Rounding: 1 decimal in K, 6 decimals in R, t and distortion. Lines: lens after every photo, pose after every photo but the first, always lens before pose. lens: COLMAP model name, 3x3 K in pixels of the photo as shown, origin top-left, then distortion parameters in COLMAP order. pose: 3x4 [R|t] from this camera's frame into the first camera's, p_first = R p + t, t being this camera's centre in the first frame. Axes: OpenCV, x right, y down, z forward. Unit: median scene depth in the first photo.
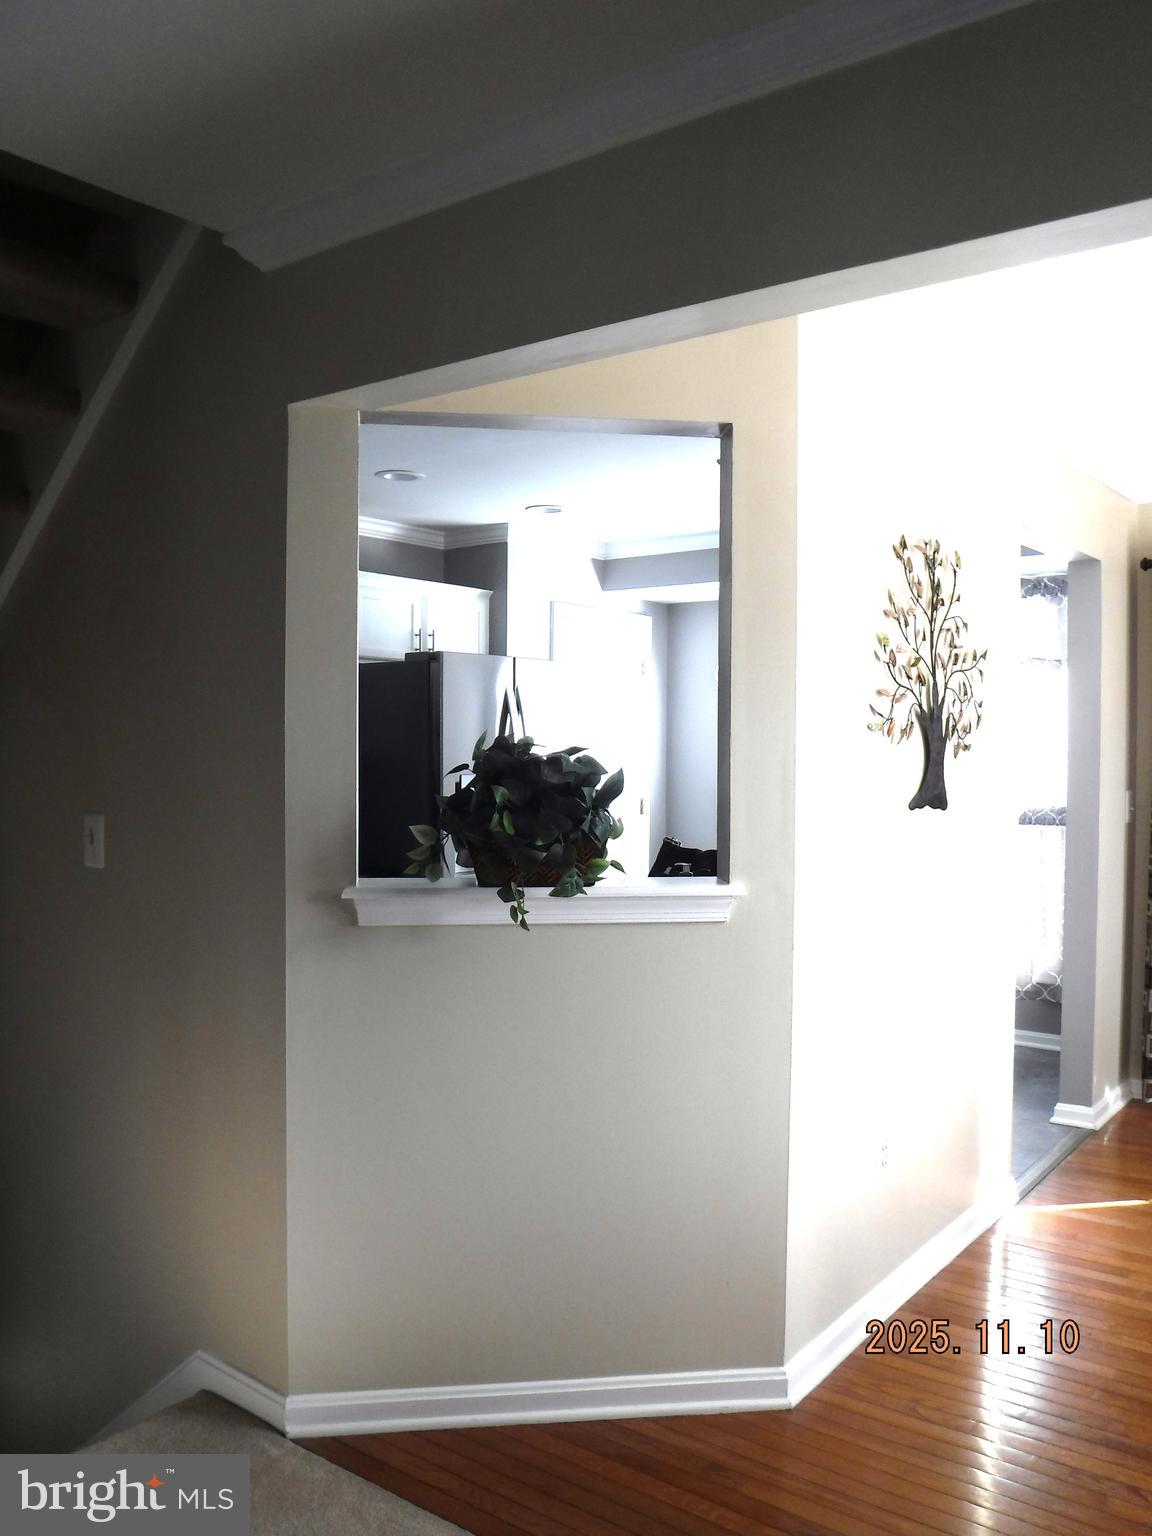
lens RADIAL K [[1224.5, 0, 576.0], [0, 1224.5, 768.0], [0, 0, 1]] dist [-0.066967, 0.000993]
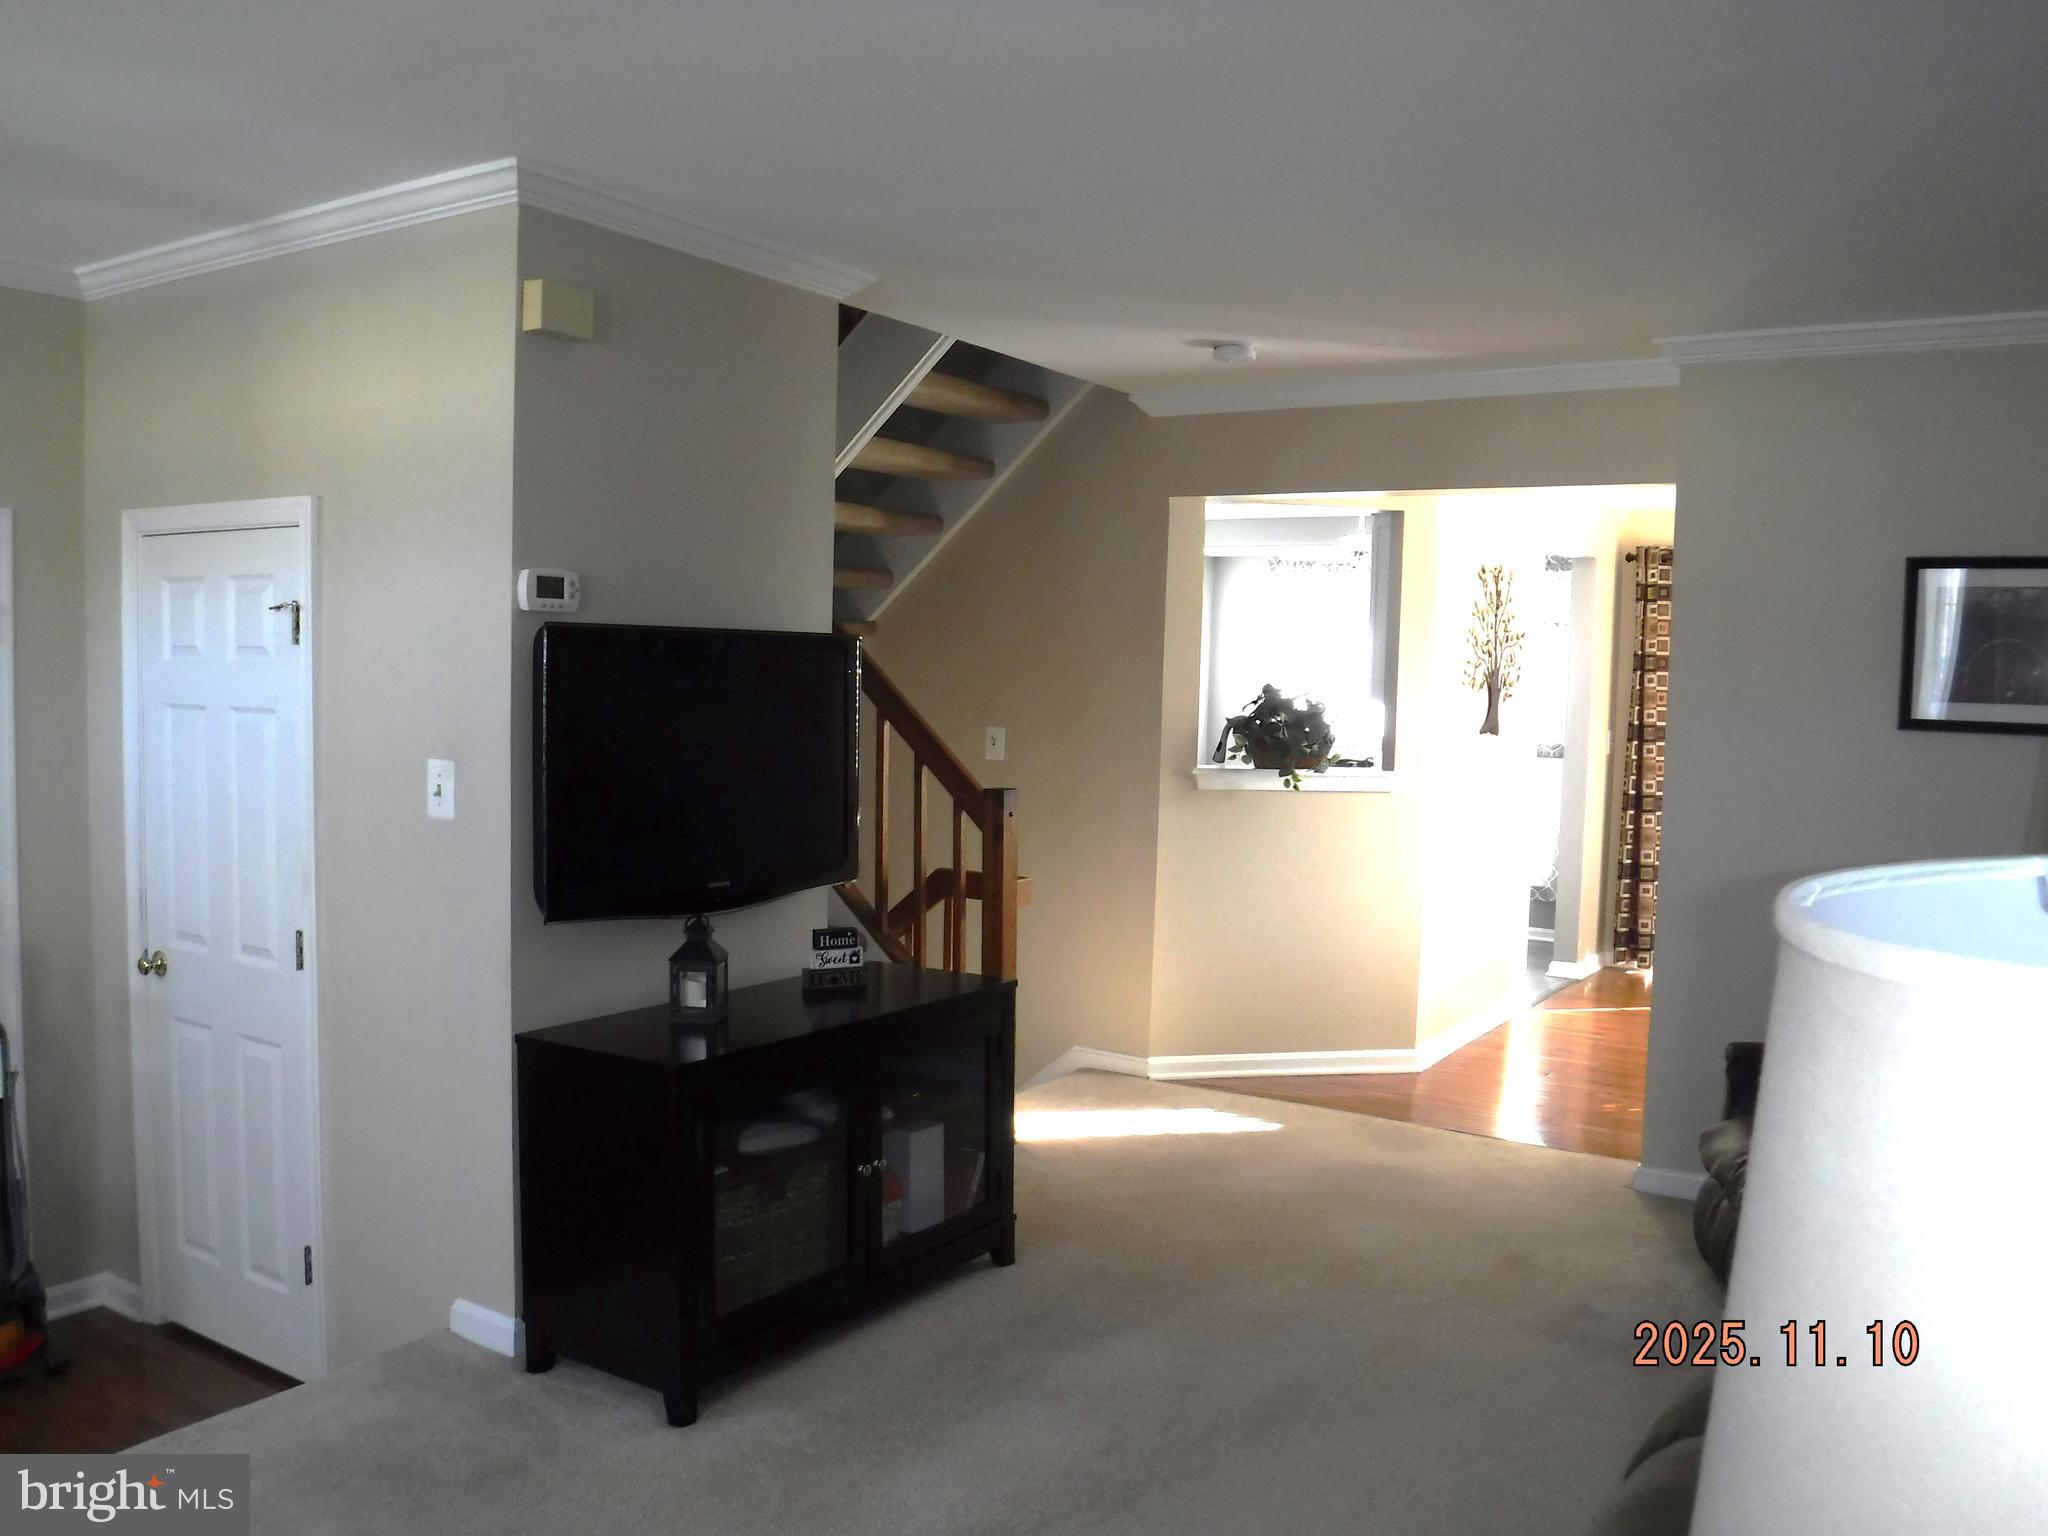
lens RADIAL K [[1655.4, 0, 1026.2], [0, 1655.4, 799.0], [0, 0, 1]] dist [-0.079911, -0.000680]
pose [[0.995782, 0.013693, 0.090726, -0.514014], [-0.018725, 0.998319, 0.054842, 0.011473], [-0.089823, -0.056310, 0.994365, -1.101235]]
